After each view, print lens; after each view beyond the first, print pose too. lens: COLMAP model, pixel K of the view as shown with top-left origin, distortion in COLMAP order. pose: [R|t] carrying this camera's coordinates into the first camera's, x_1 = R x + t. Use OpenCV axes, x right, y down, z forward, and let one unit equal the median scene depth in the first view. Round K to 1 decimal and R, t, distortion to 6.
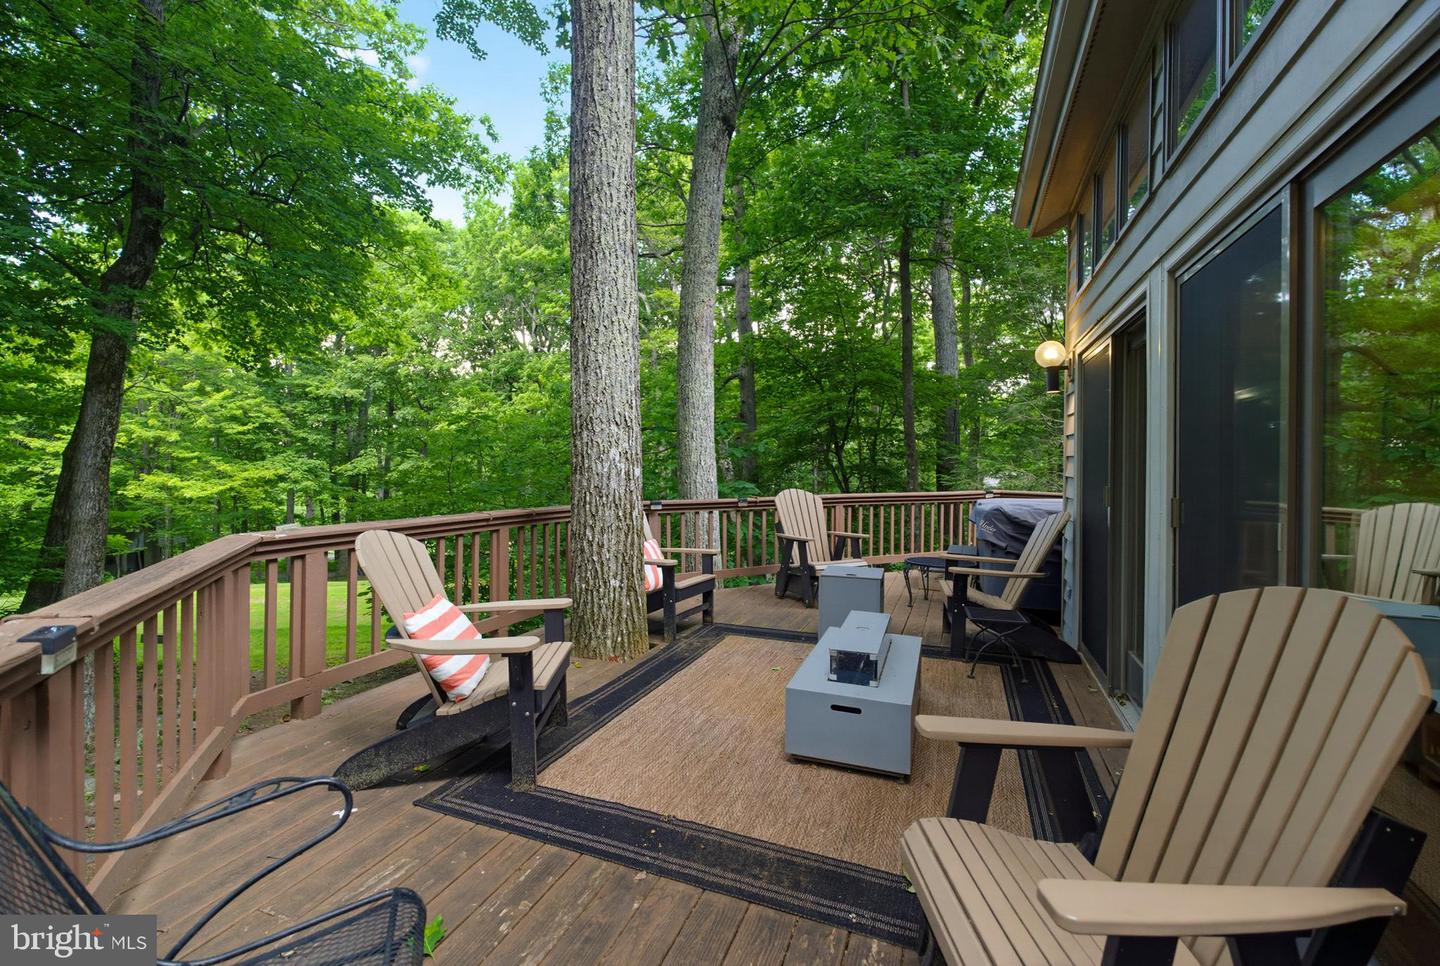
lens RADIAL K [[630.9, 0, 724.4], [0, 630.9, 440.3], [0, 0, 1]] dist [0.007937, -0.000276]
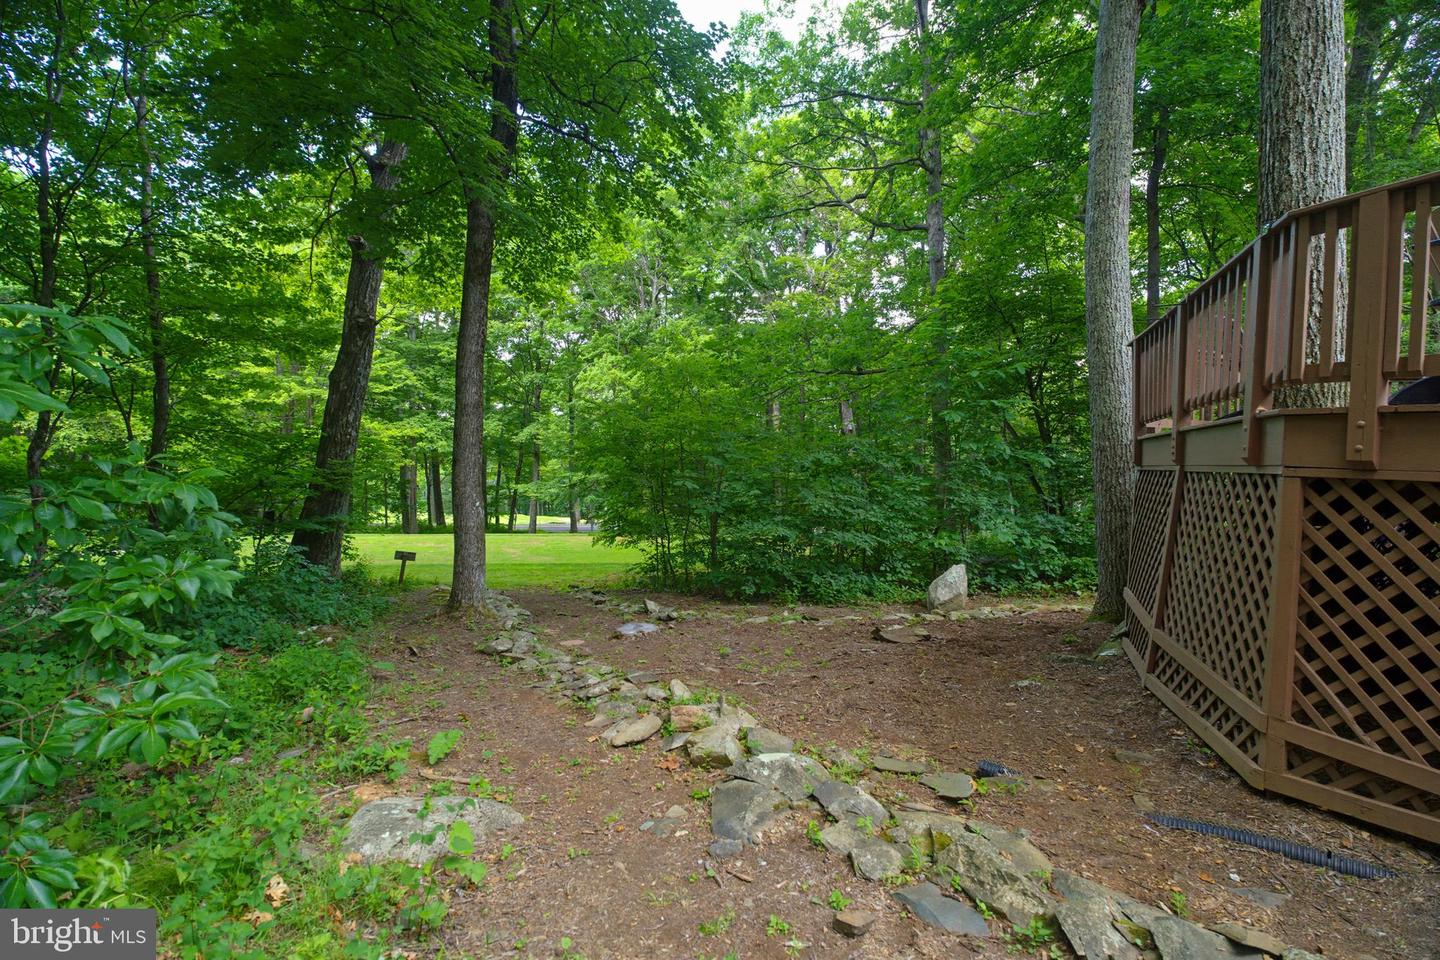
lens RADIAL K [[630.9, 0, 724.4], [0, 630.9, 437.3], [0, 0, 1]] dist [0.007937, -0.000276]
pose [[0.998372, 0.011517, -0.055867, -0.144772], [-0.011027, 0.999898, 0.009062, 0.046375], [0.055966, -0.008431, 0.998397, -0.013703]]
